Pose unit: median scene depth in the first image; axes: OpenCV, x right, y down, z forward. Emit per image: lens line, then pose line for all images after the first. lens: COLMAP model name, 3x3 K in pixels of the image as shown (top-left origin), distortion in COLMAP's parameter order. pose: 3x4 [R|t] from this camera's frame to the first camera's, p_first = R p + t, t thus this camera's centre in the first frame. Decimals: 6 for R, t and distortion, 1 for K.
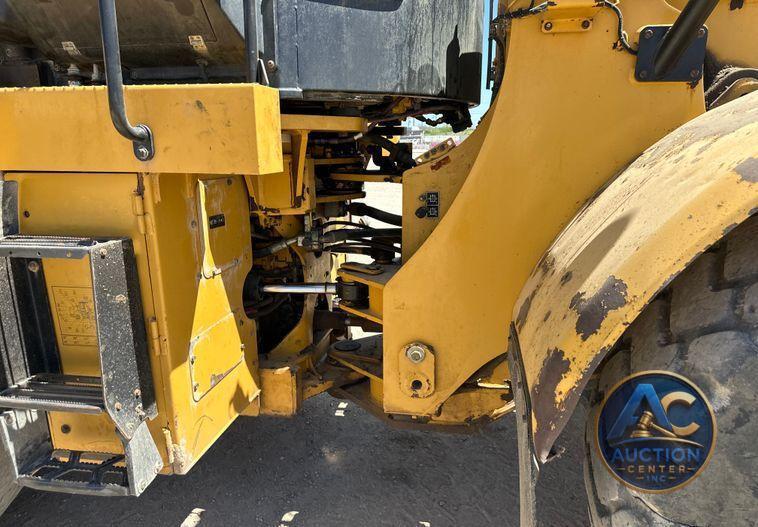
lens RADIAL K [[526.8, 0, 381.6], [0, 526.8, 286.2], [0, 0, 1]] dist [0.066146, -0.084609]
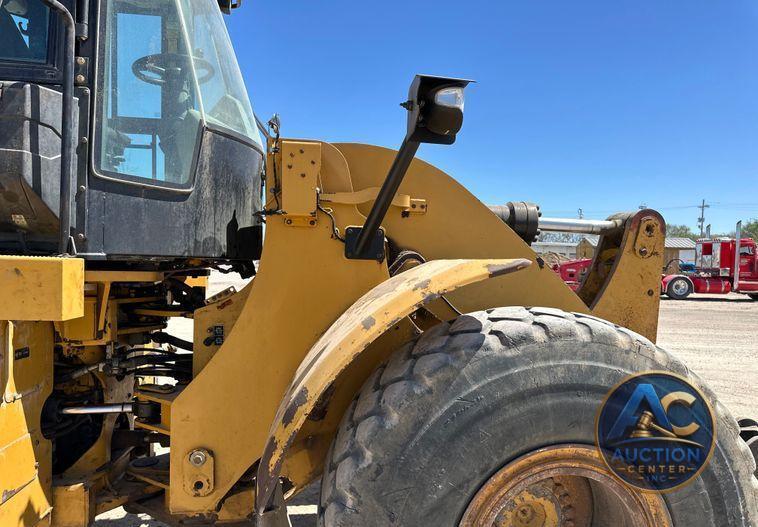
lens RADIAL K [[526.8, 0, 381.6], [0, 526.8, 286.2], [0, 0, 1]] dist [0.066146, -0.084609]
pose [[0.955814, 0.019340, 0.293337, 0.094946], [0.045708, 0.975921, -0.213281, 0.020601], [-0.290398, 0.217265, 0.931914, -0.337440]]
